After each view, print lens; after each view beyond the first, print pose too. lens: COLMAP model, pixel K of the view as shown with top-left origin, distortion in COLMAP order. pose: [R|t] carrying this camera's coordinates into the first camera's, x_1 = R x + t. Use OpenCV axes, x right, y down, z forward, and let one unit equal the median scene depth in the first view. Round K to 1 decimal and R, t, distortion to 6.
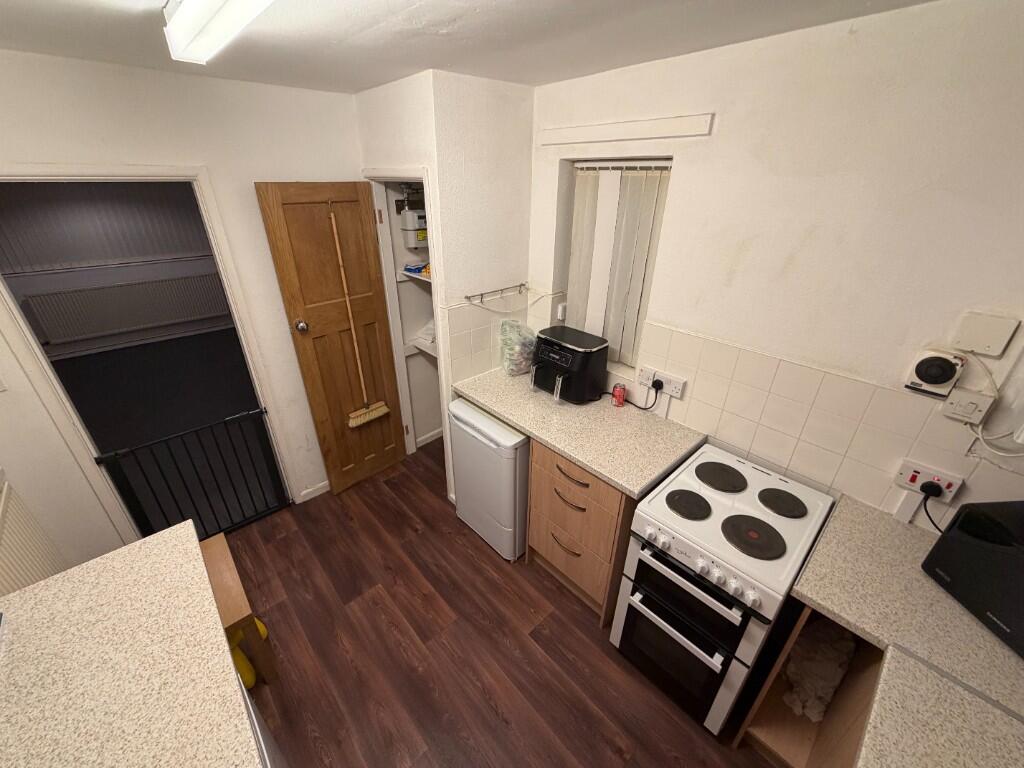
lens RADIAL K [[408.4, 0, 508.2], [0, 408.4, 383.4], [0, 0, 1]] dist [-0.001265, -0.000428]
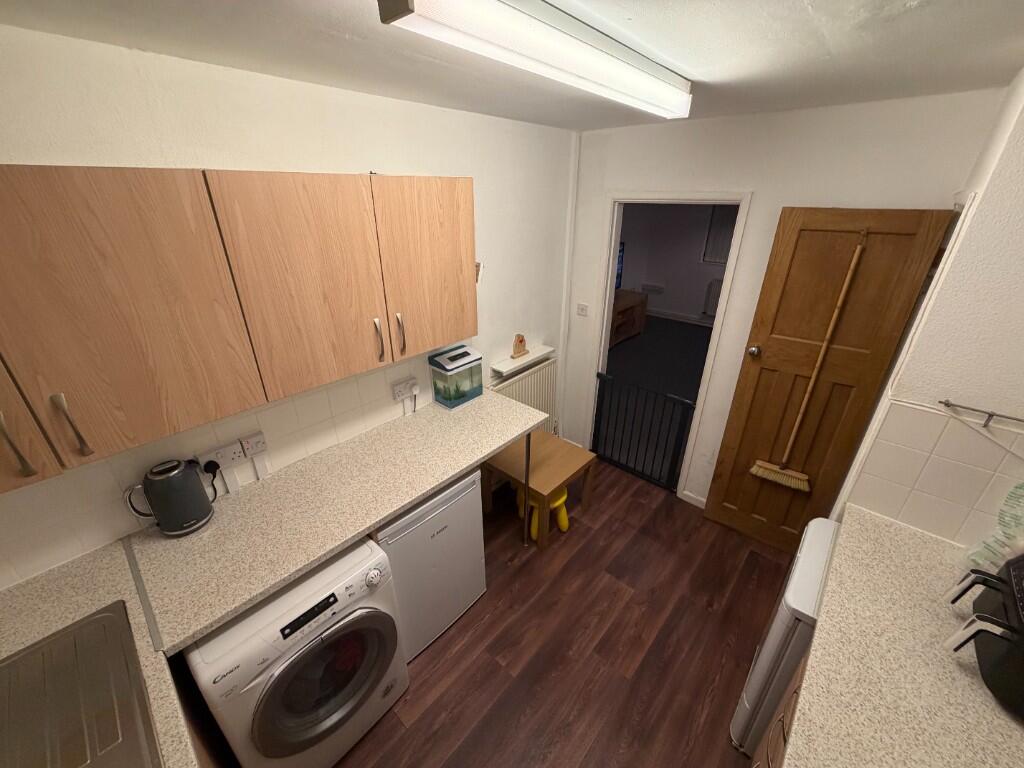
lens RADIAL K [[408.4, 0, 508.2], [0, 408.4, 383.4], [0, 0, 1]] dist [-0.001265, -0.000428]
pose [[0.092992, 0.420837, -0.902357, 0.382328], [-0.451419, 0.825606, 0.338521, -0.151390], [0.887454, 0.375861, 0.266748, 0.262970]]
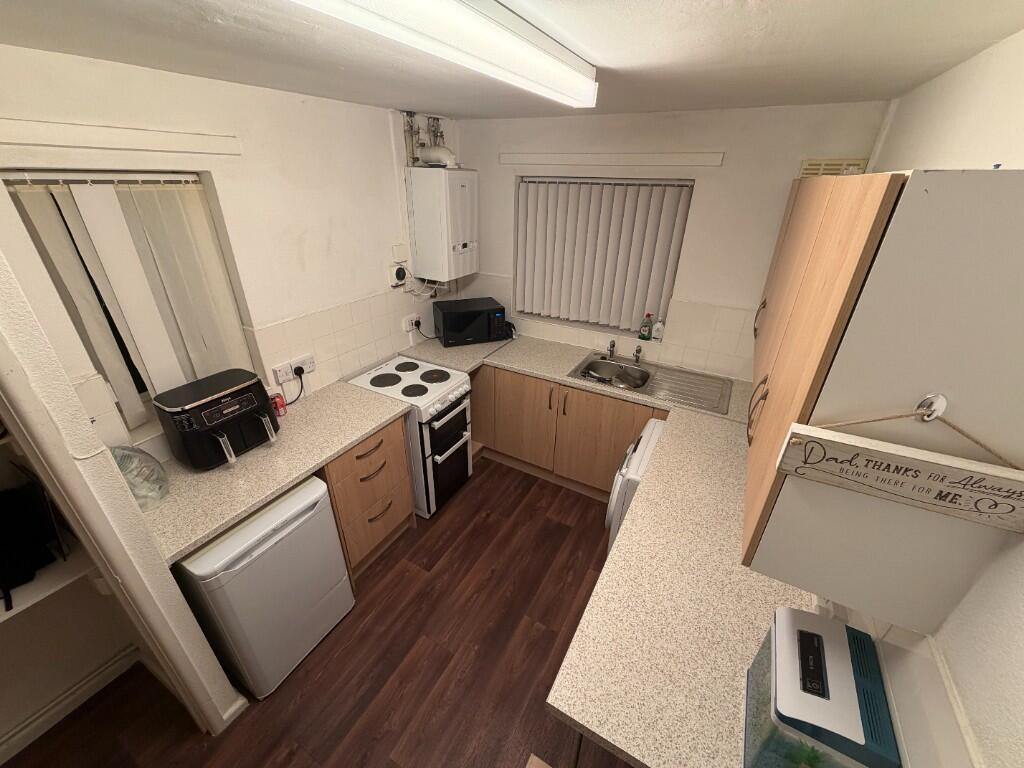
lens RADIAL K [[408.4, 0, 508.2], [0, 408.4, 383.4], [0, 0, 1]] dist [-0.001265, -0.000428]
pose [[-0.315590, -0.439150, 0.841160, -0.739083], [0.412888, 0.734592, 0.538422, -0.320418], [-0.854357, 0.517226, -0.050510, 0.538549]]
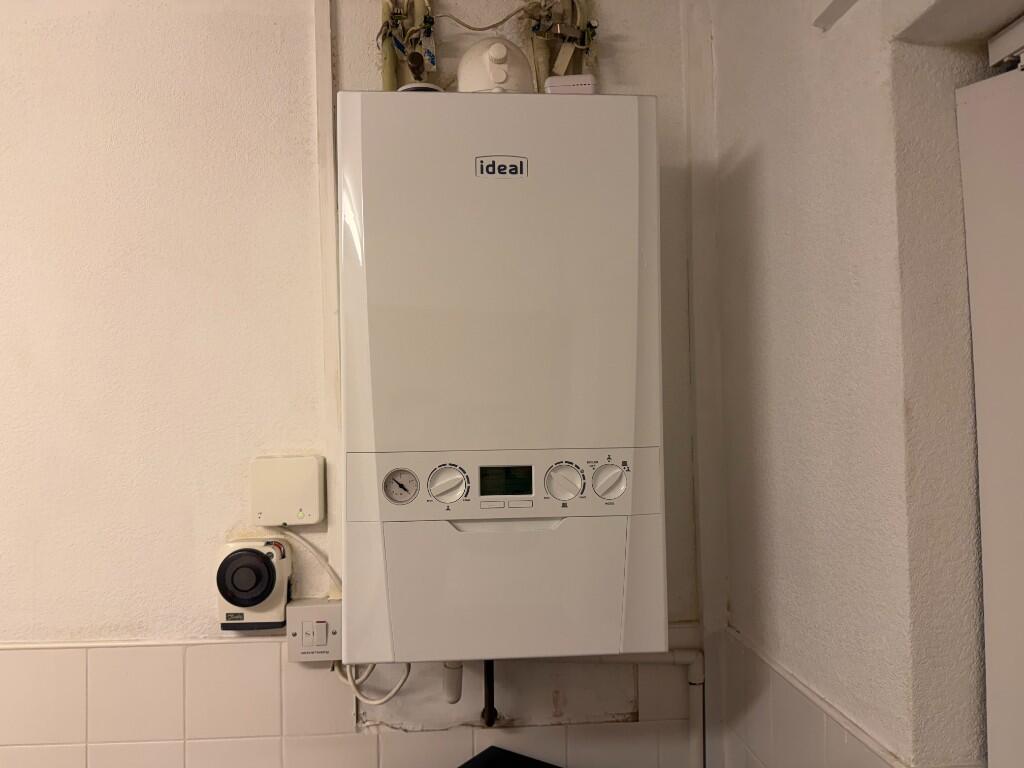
lens RADIAL K [[716.1, 0, 512.0], [0, 716.1, 384.0], [0, 0, 1]] dist [0.000447, -0.000169]
pose [[0.626297, 0.018936, 0.779354, 0.332625], [0.369085, 0.873365, -0.317820, 0.093541], [-0.686679, 0.486698, 0.539998, 0.113636]]
